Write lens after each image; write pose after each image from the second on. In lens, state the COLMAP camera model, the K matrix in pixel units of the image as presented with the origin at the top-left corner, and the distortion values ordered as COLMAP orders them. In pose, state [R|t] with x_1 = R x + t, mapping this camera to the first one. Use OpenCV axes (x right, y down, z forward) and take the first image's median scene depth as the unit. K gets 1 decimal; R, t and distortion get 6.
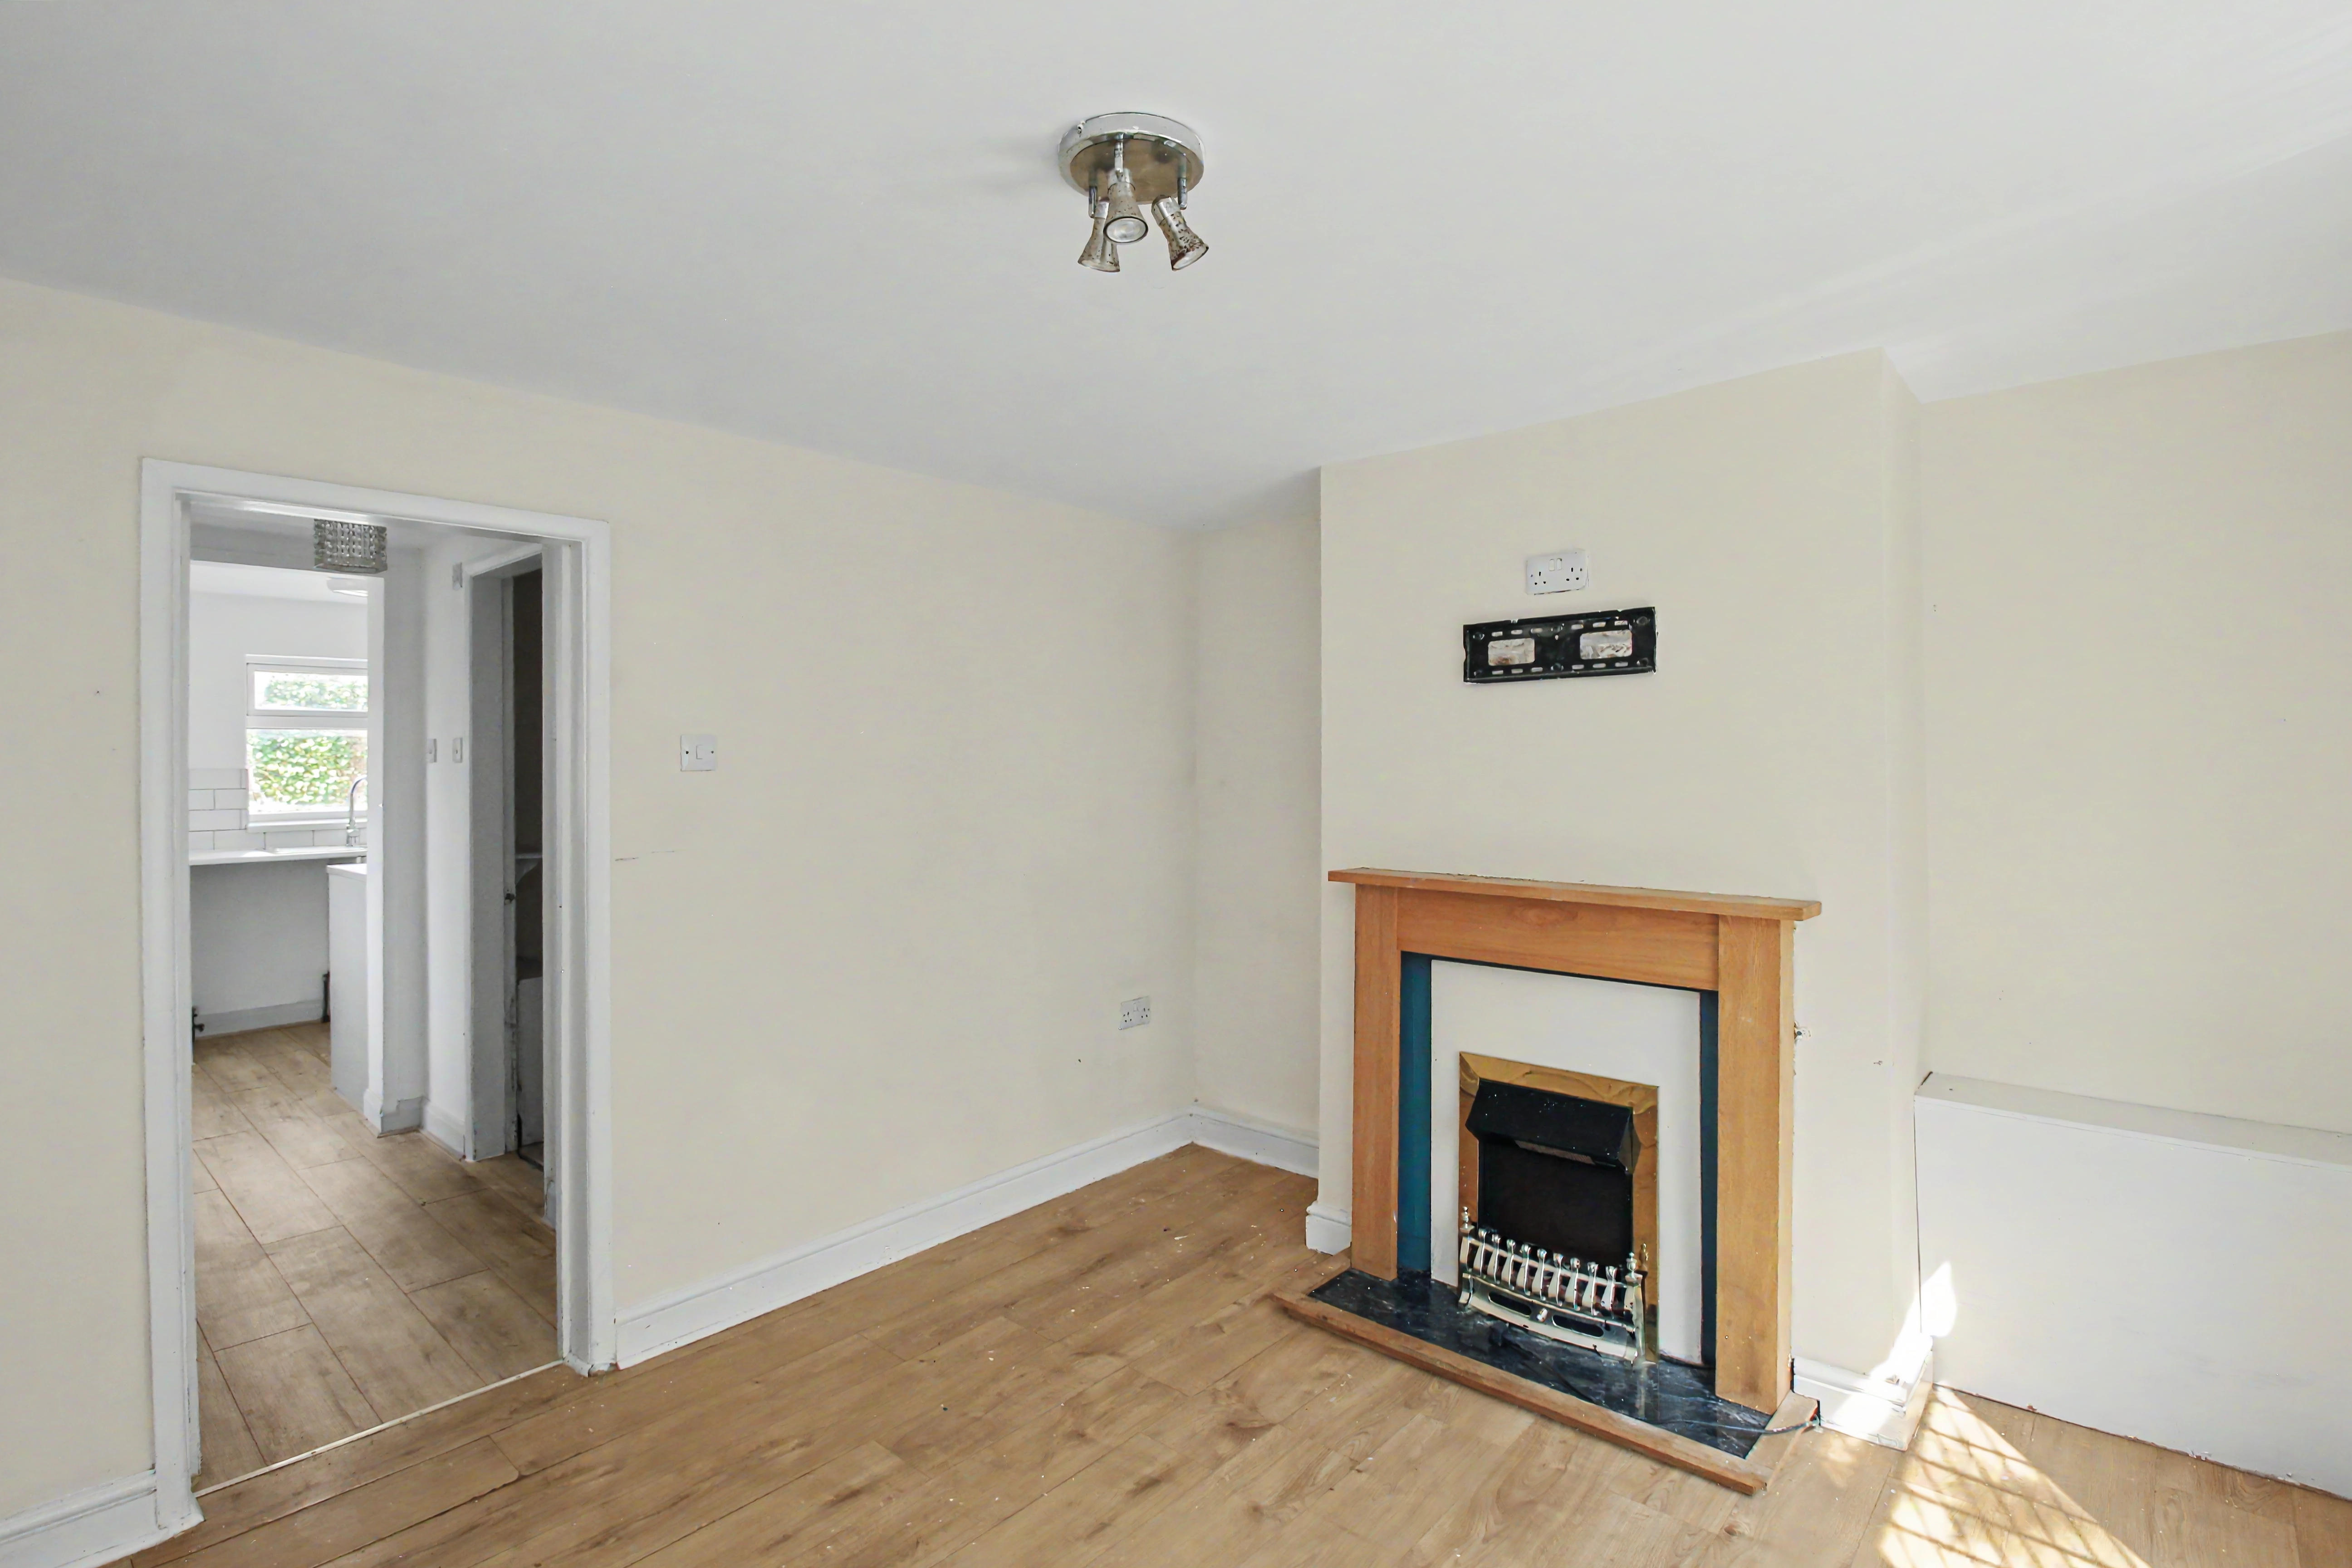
lens RADIAL K [[1127.4, 0, 1175.7], [0, 1127.4, 757.9], [0, 0, 1]] dist [0.001184, -0.013185]
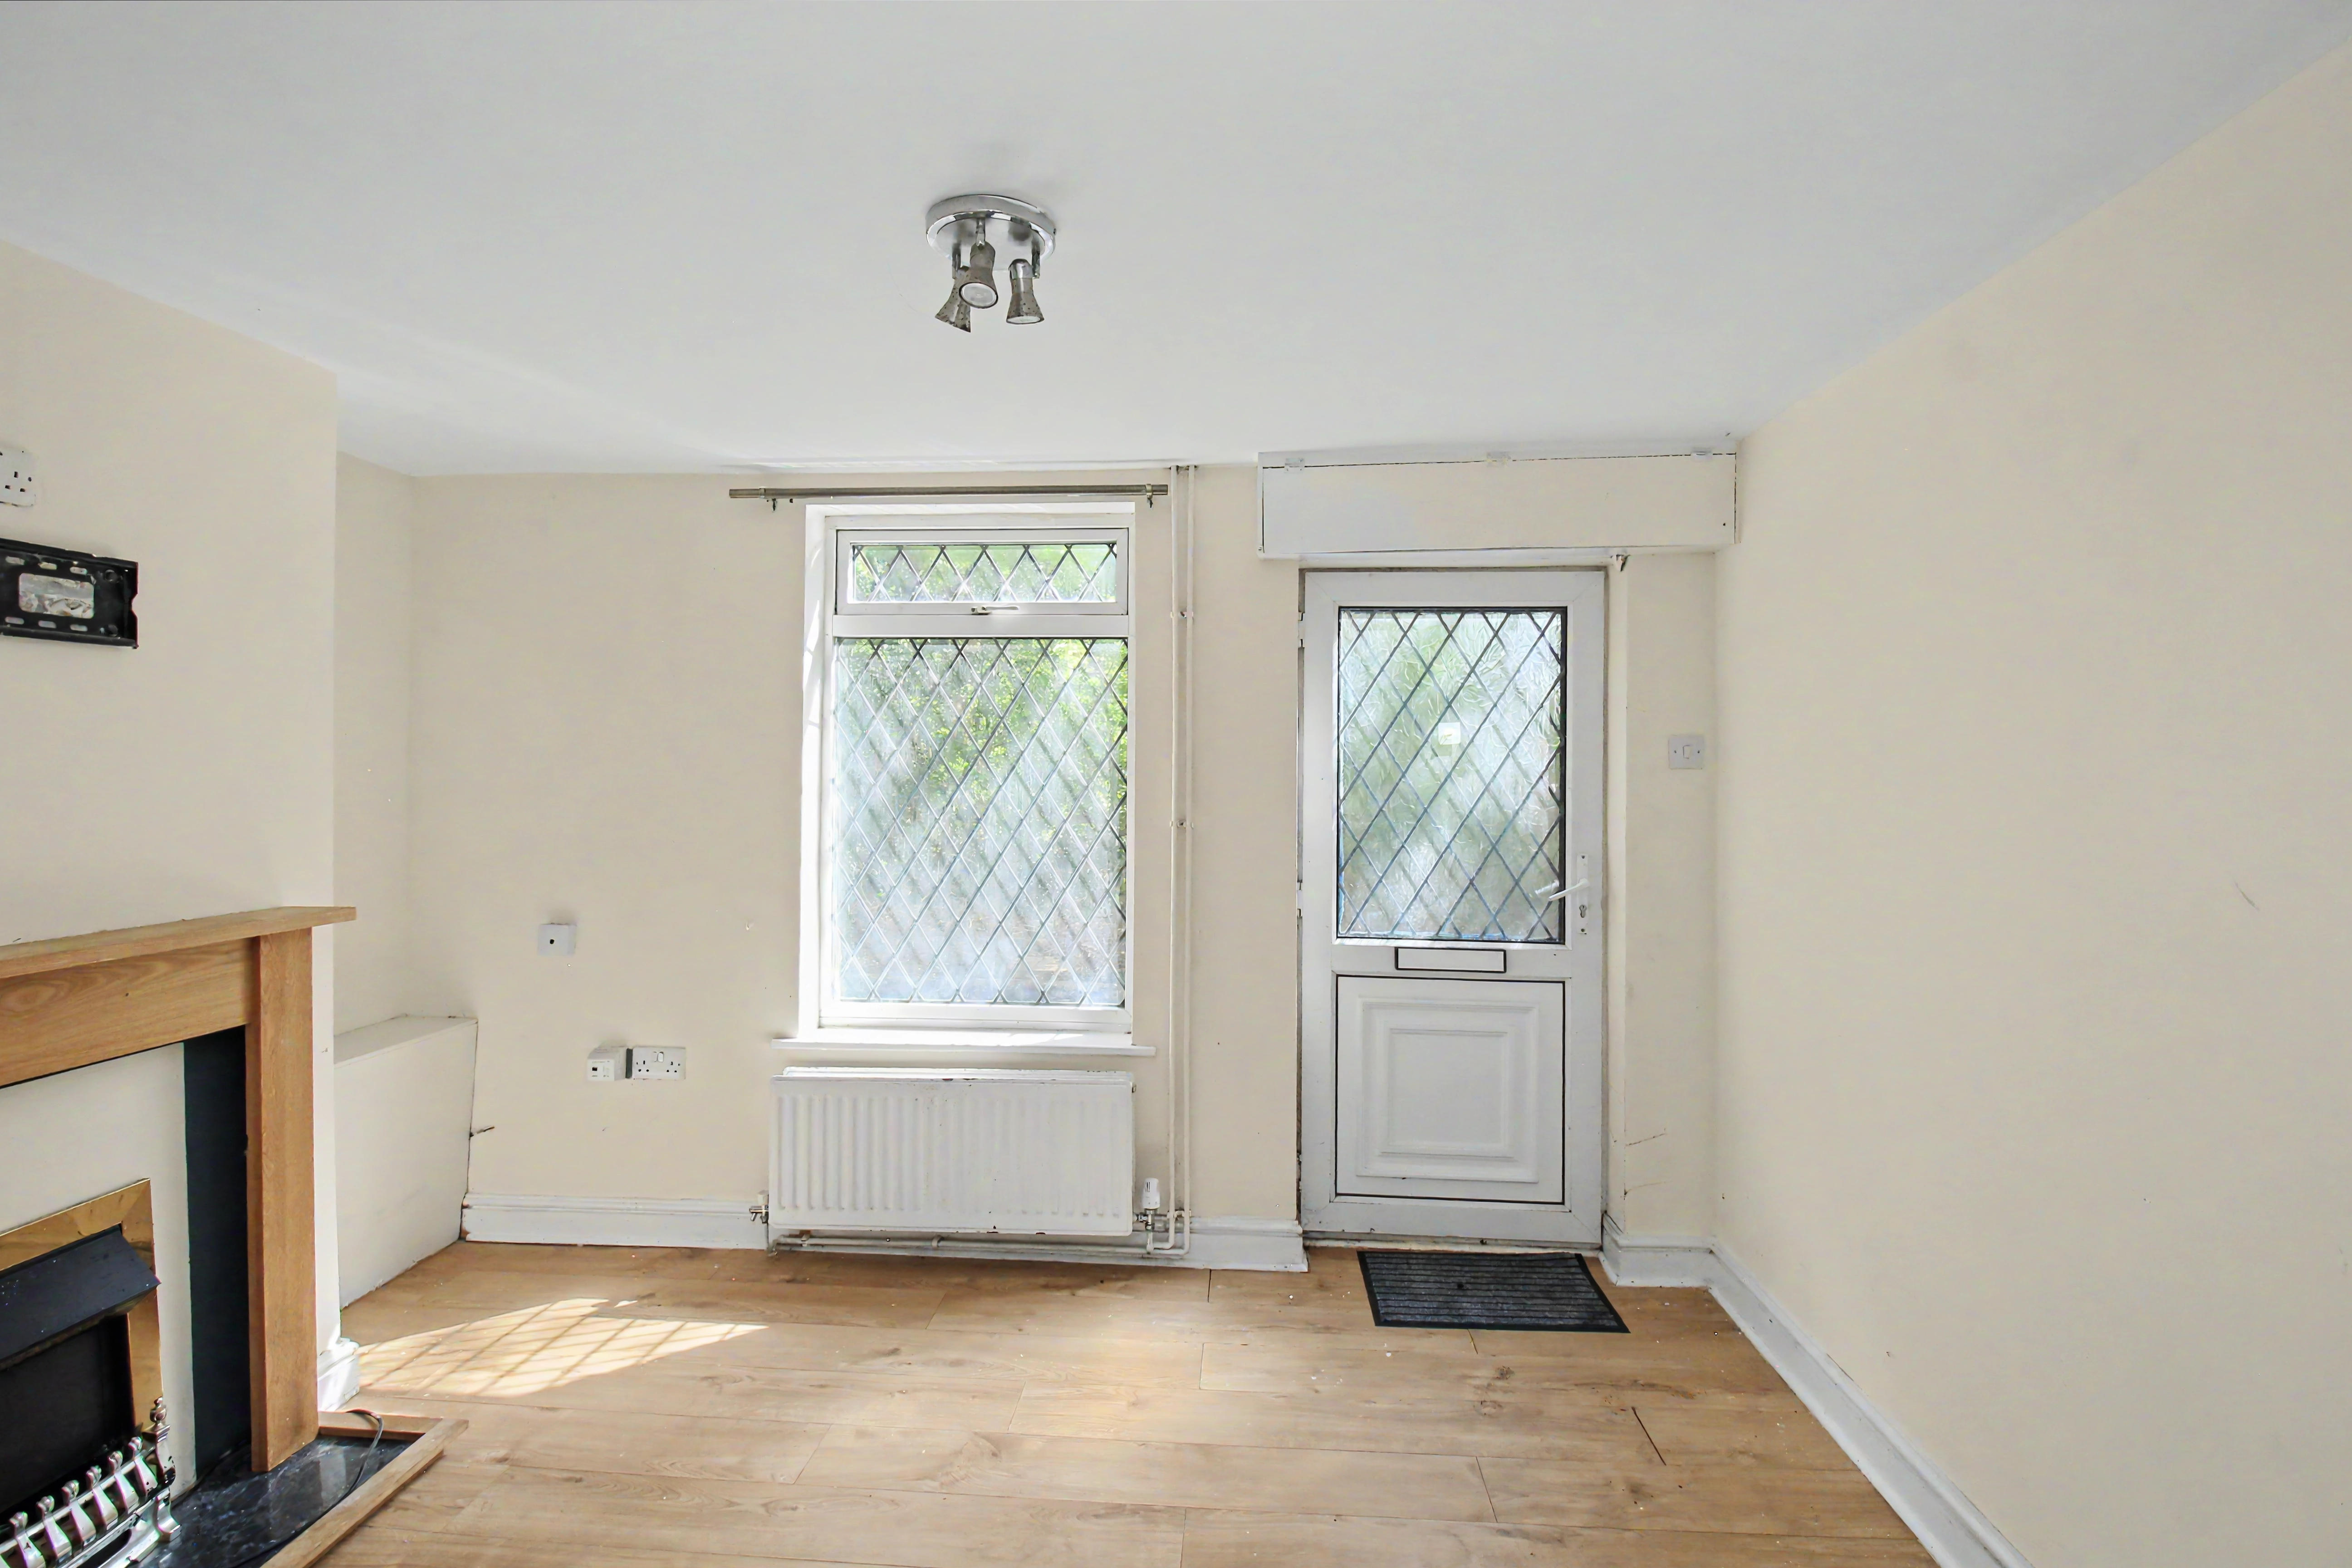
lens RADIAL K [[1127.4, 0, 1175.7], [0, 1127.4, 757.9], [0, 0, 1]] dist [0.001184, -0.013185]
pose [[-0.609591, 0.003857, 0.792707, -0.588930], [-0.006920, 0.999924, -0.010187, 0.002587], [-0.792686, -0.011695, -0.609518, 0.860935]]
